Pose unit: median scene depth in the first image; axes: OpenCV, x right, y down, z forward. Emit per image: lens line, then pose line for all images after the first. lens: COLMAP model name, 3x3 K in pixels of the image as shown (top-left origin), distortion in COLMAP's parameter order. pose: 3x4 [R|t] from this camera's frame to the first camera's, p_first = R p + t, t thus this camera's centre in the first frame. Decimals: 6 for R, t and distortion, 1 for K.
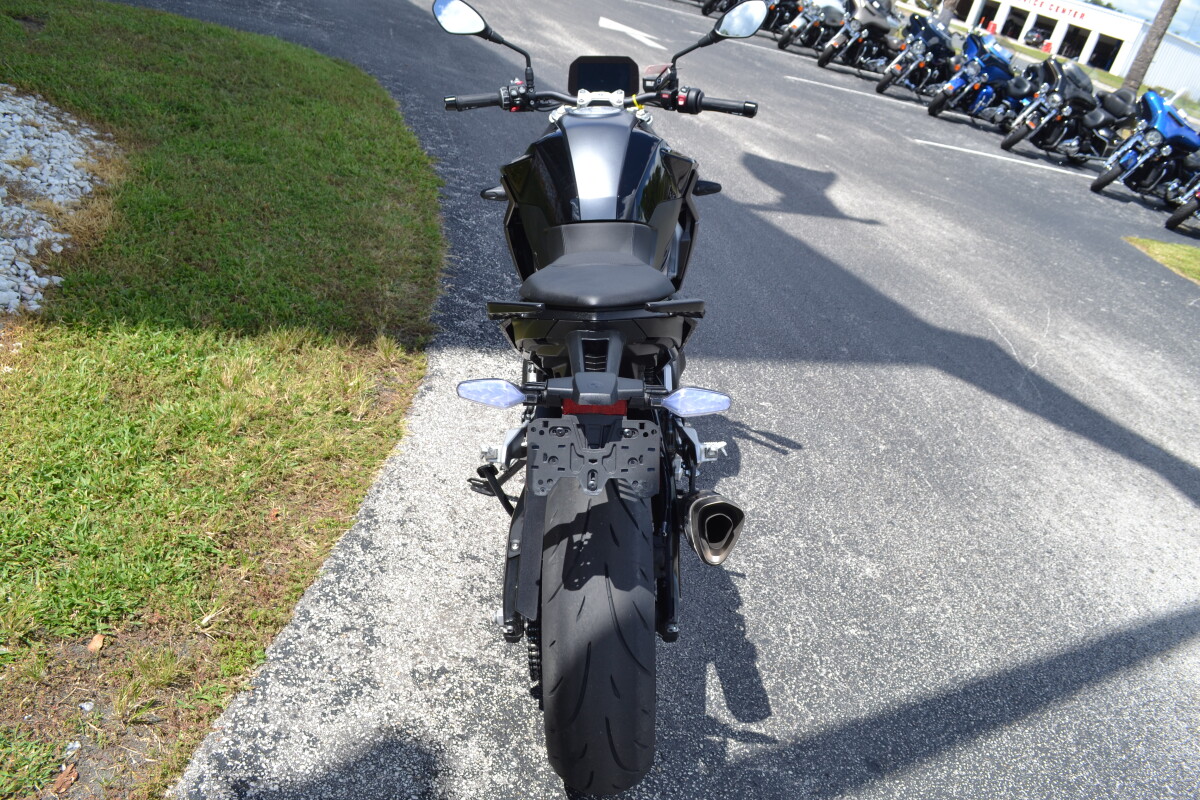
lens RADIAL K [[965.3, 0, 602.7], [0, 965.3, 398.1], [0, 0, 1]] dist [-0.079586, -0.003501]
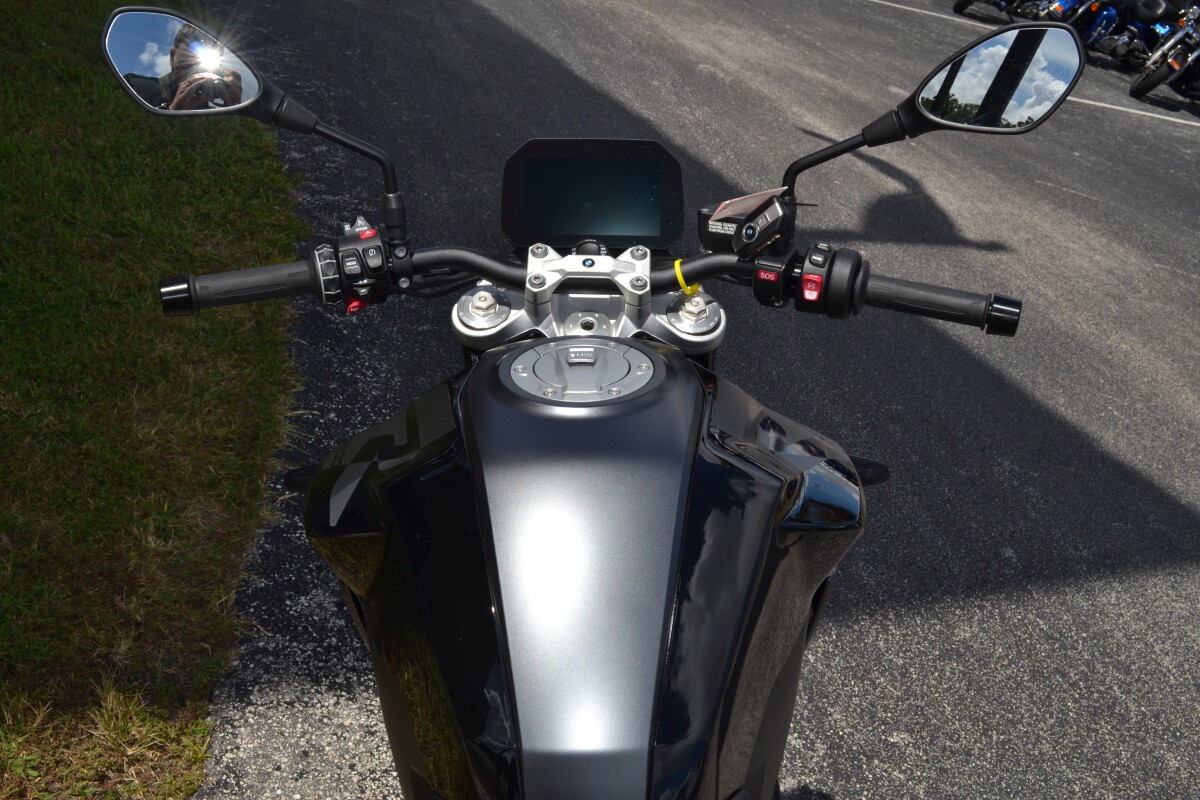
lens RADIAL K [[1209.4, 0, 597.8], [0, 1209.4, 401.4], [0, 0, 1]] dist [-0.064574, 0.000000]
pose [[0.999831, 0.006154, 0.017295, -0.003905], [-0.006536, 0.999734, 0.022137, -0.154428], [-0.017154, -0.022246, 0.999605, 0.299714]]
